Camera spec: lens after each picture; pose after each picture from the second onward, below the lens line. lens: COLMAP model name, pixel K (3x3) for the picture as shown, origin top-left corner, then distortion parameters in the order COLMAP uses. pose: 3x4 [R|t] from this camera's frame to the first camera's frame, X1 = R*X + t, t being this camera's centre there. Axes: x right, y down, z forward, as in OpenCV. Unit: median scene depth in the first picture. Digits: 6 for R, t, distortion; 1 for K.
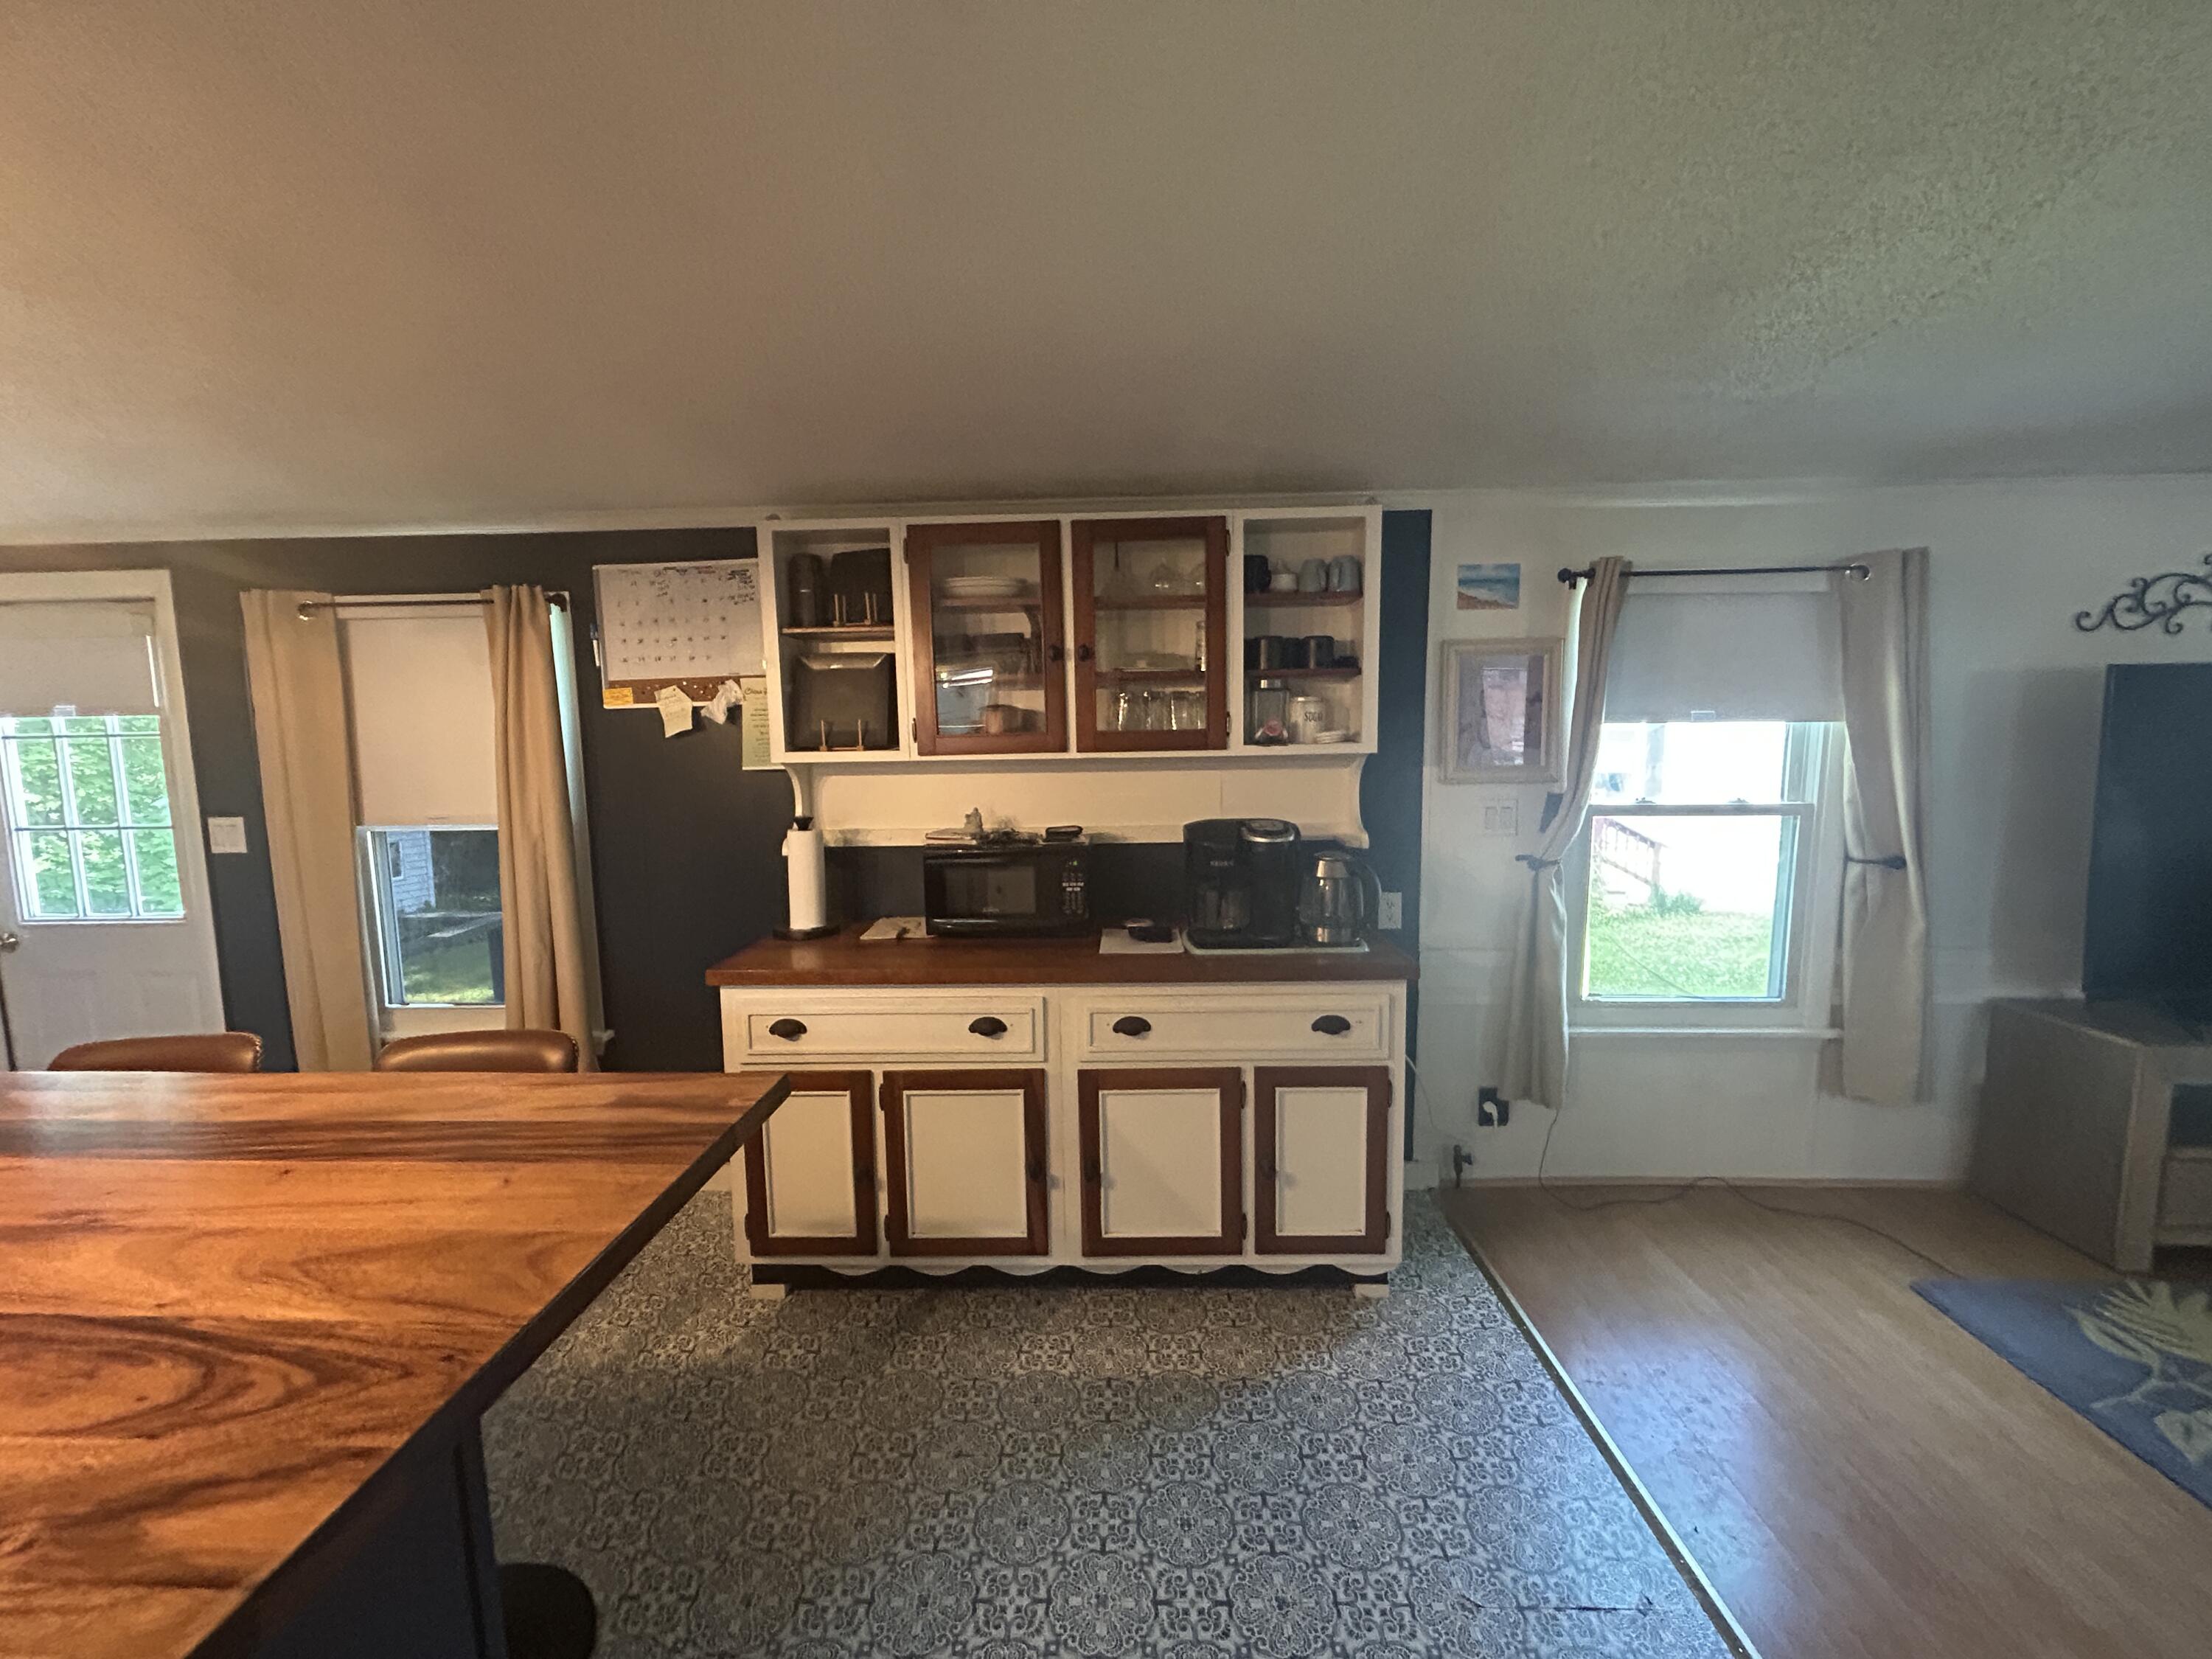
lens RADIAL K [[889.2, 0, 1107.6], [0, 889.2, 827.4], [0, 0, 1]] dist [-0.002704, -0.000682]
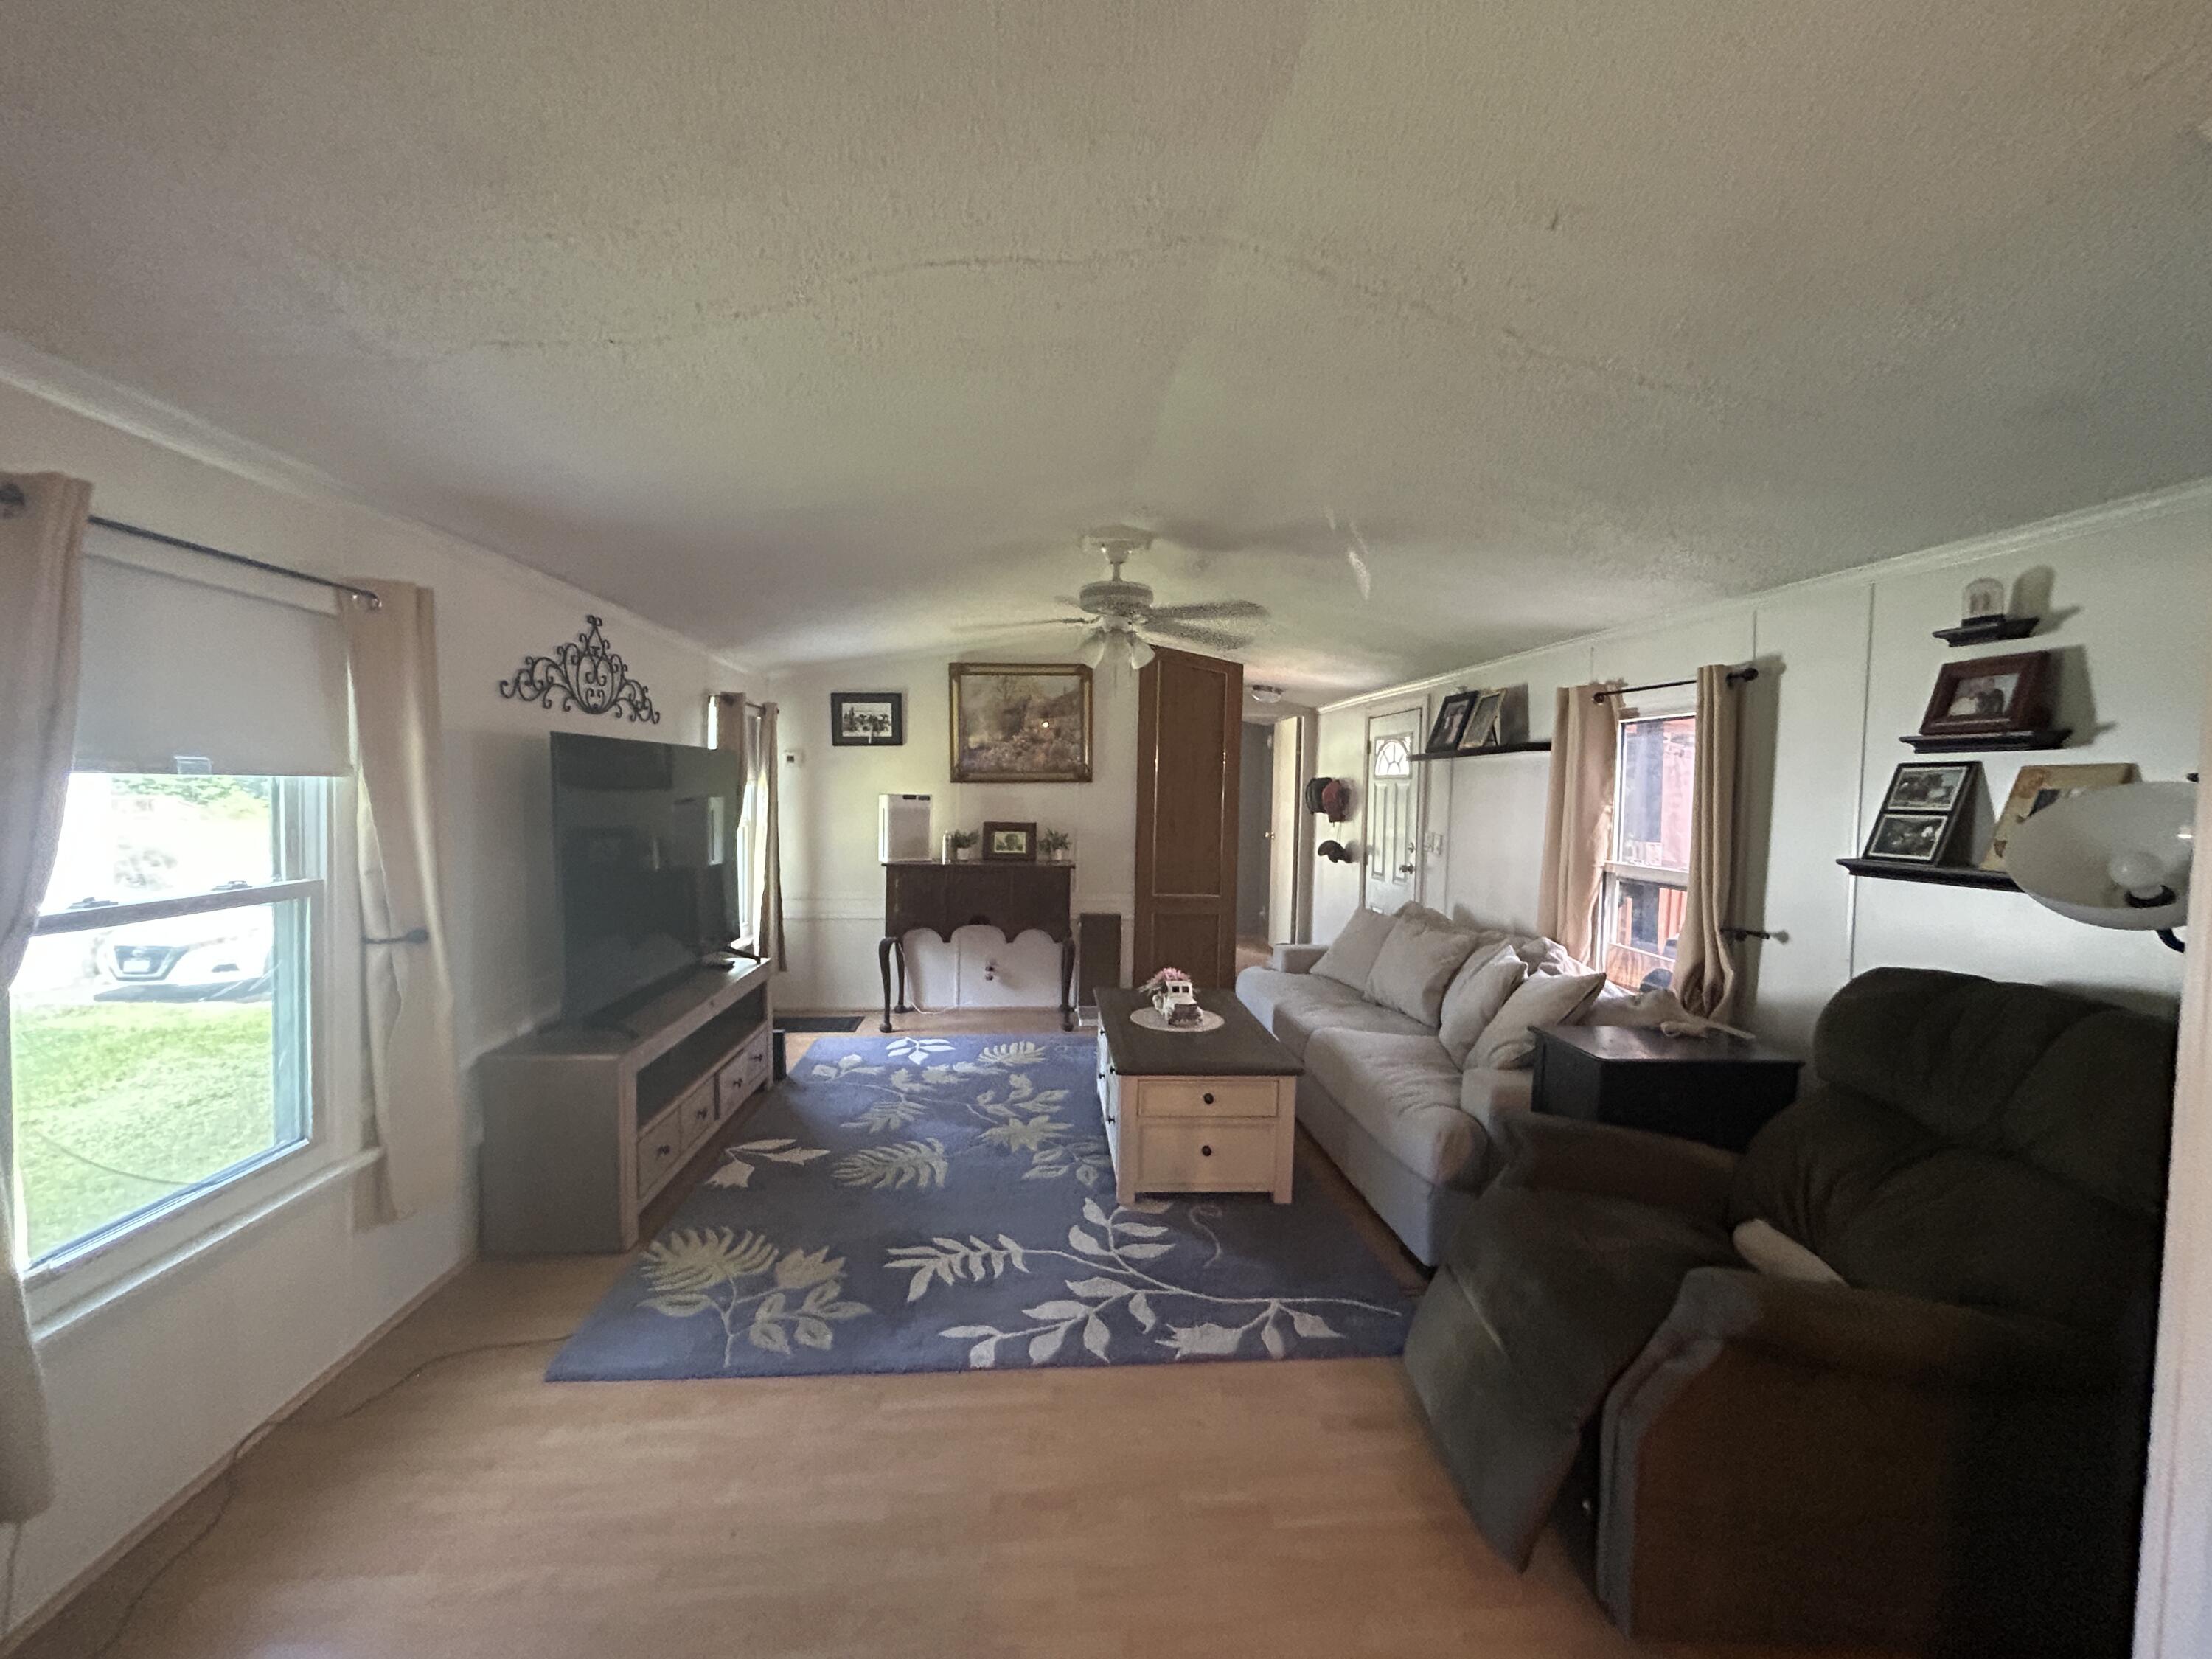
lens RADIAL K [[889.2, 0, 1103.4], [0, 889.2, 825.9], [0, 0, 1]] dist [-0.002704, -0.000682]
pose [[-0.100930, -0.035207, 0.994270, -0.058098], [0.097658, 0.994197, 0.045117, -0.043231], [-0.990089, 0.101653, -0.096906, 0.396136]]
